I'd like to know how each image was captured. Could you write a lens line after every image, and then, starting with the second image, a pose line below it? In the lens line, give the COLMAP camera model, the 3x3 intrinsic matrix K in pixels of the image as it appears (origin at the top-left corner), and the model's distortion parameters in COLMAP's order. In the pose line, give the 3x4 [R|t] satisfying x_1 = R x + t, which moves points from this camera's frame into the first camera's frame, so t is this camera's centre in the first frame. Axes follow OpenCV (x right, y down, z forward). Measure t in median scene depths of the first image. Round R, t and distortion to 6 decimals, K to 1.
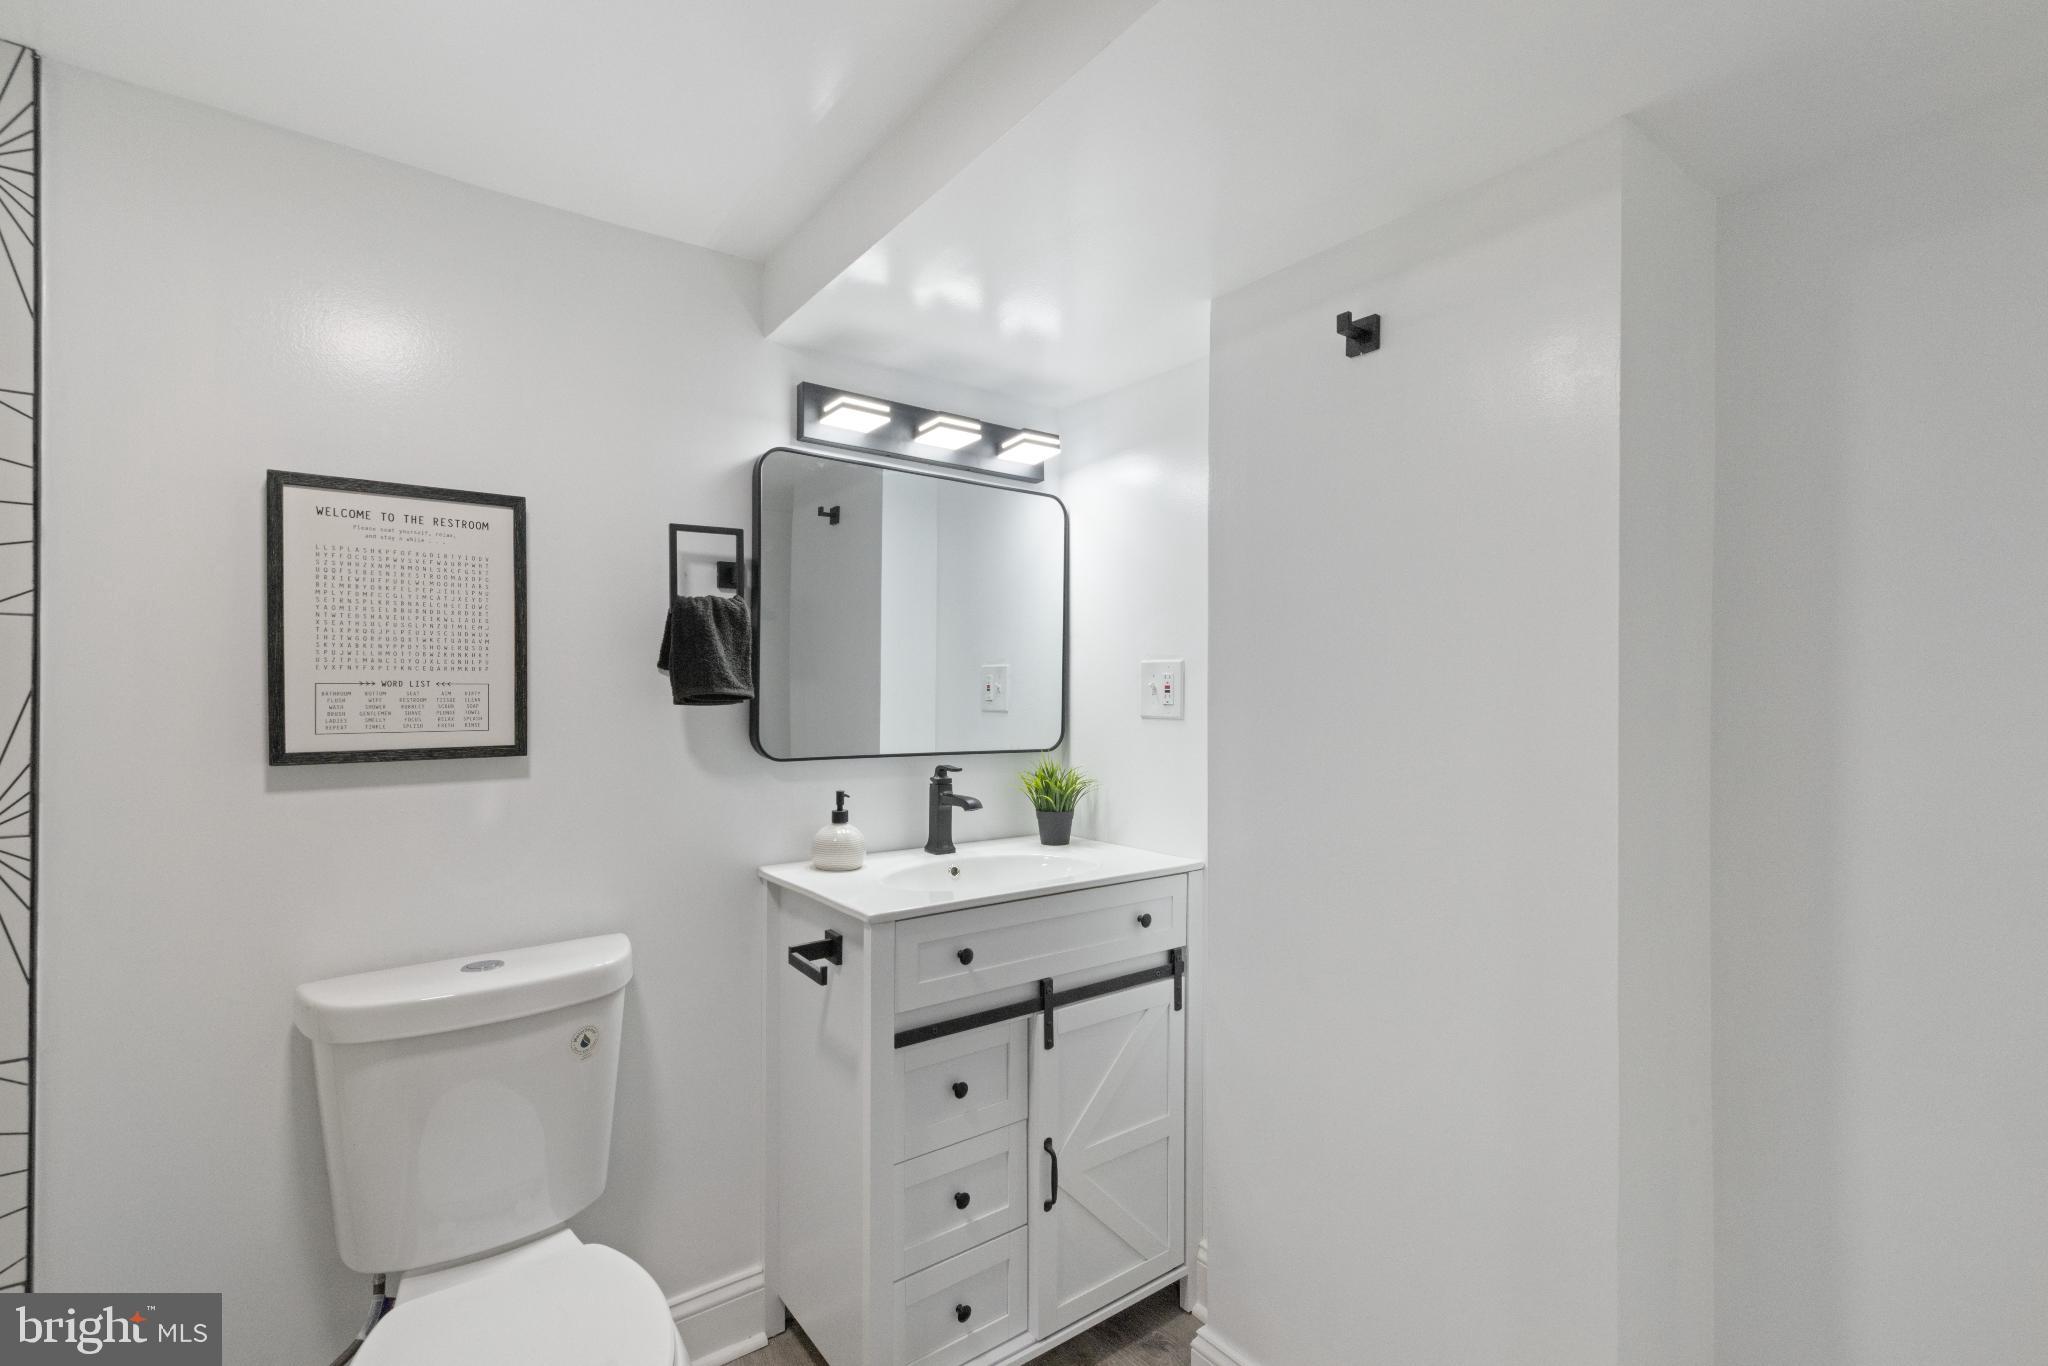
lens RADIAL K [[921.5, 0, 1025.4], [0, 921.5, 685.6], [0, 0, 1]] dist [0.001272, -0.000328]
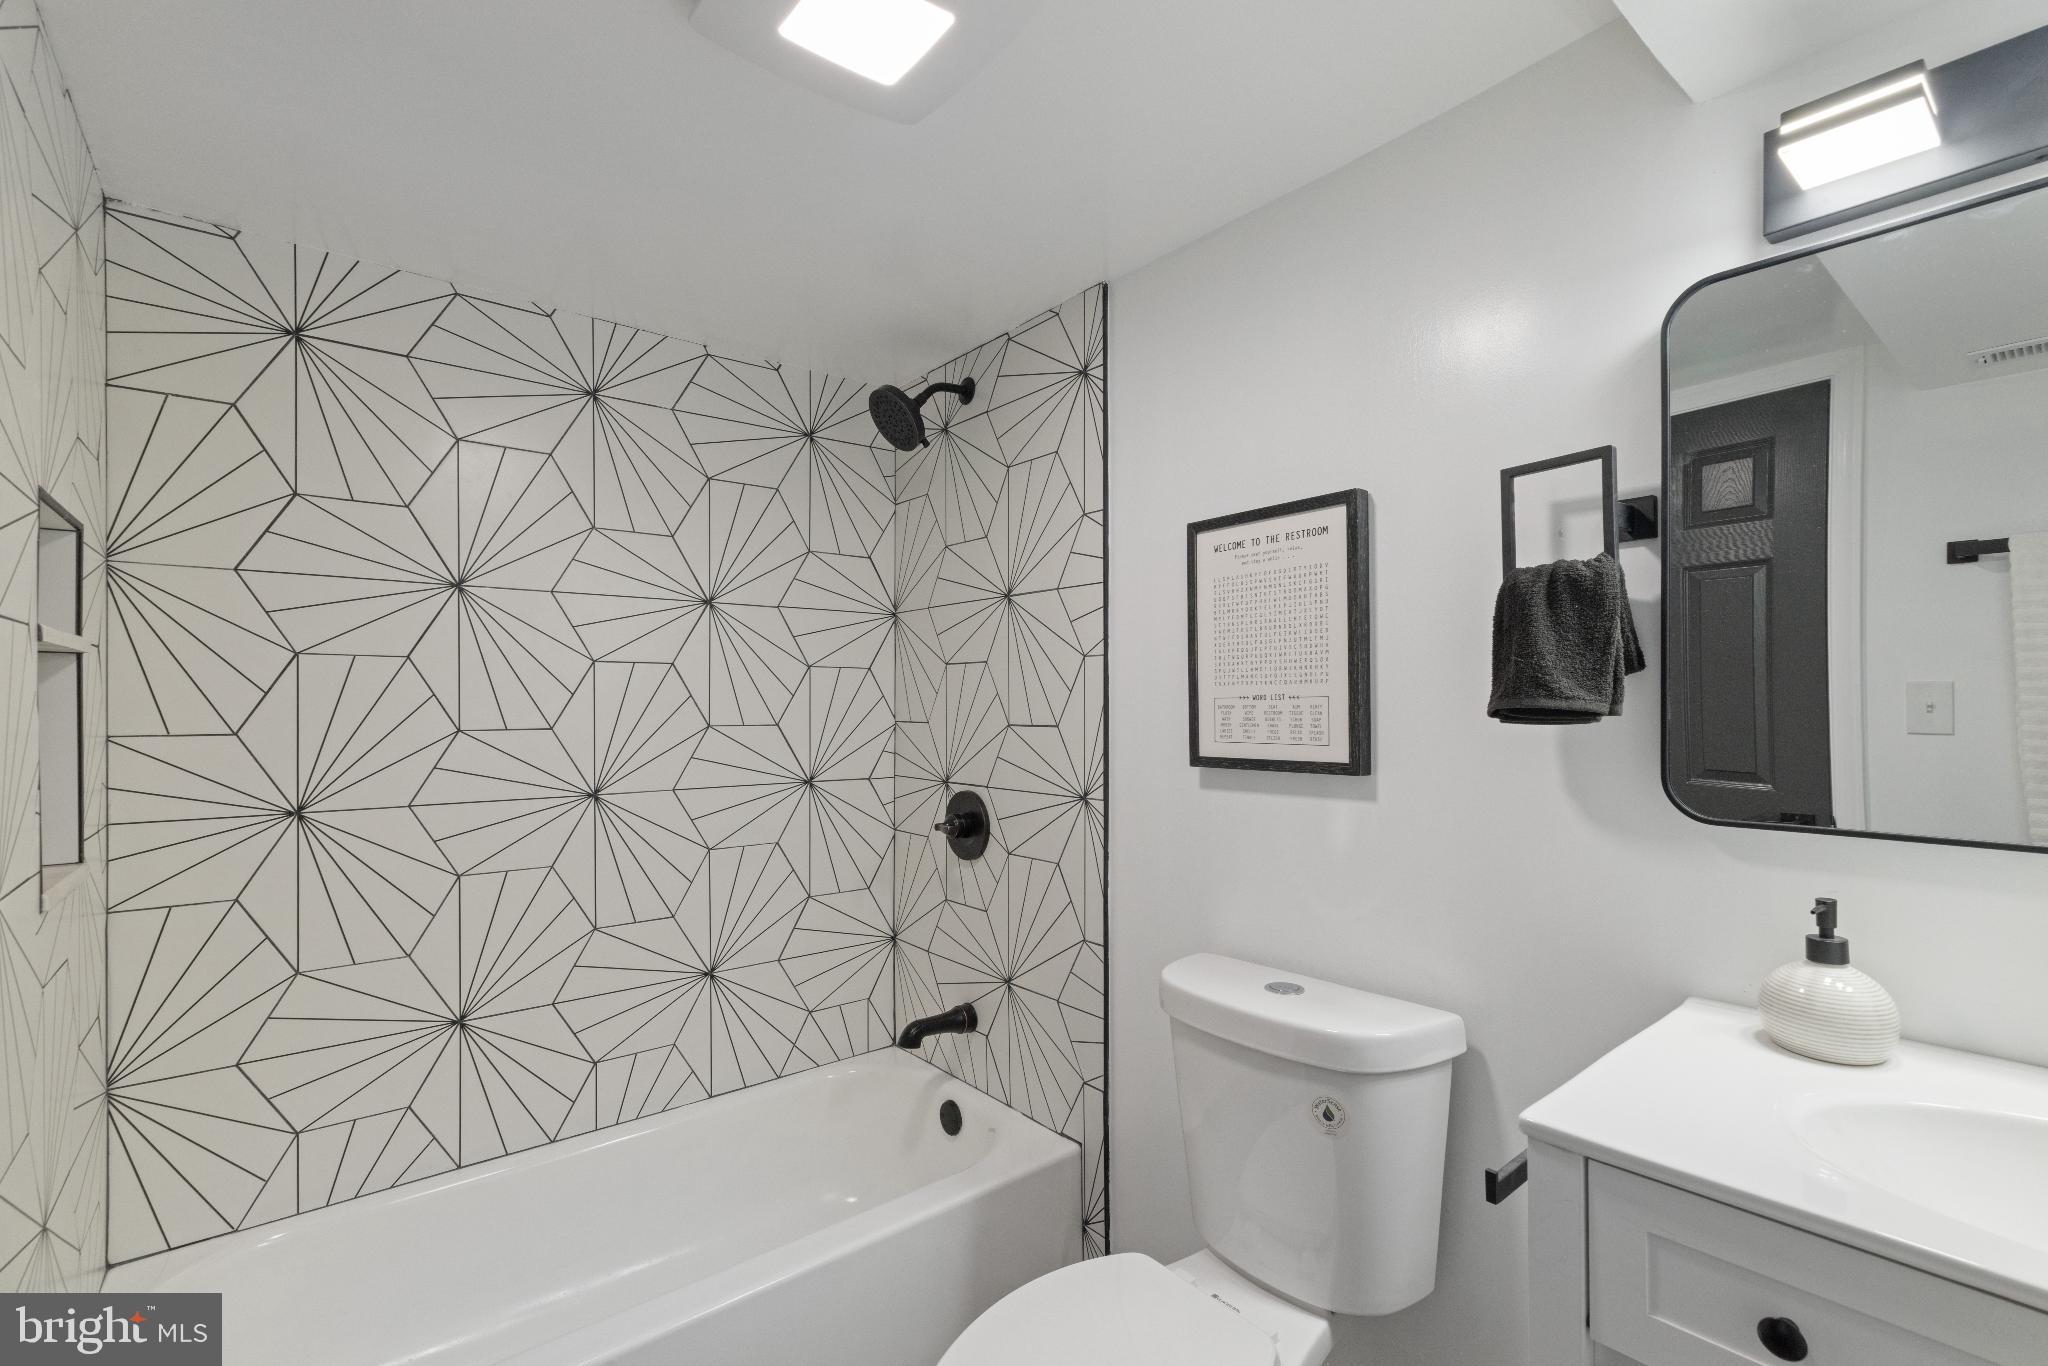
lens RADIAL K [[921.5, 0, 1024.7], [0, 921.5, 701.5], [0, 0, 1]] dist [0.001272, -0.000328]
pose [[0.036904, -0.005747, -0.999302, 0.356587], [0.008537, 0.999949, -0.005436, 0.005879], [0.999282, -0.008330, 0.036951, 0.668036]]
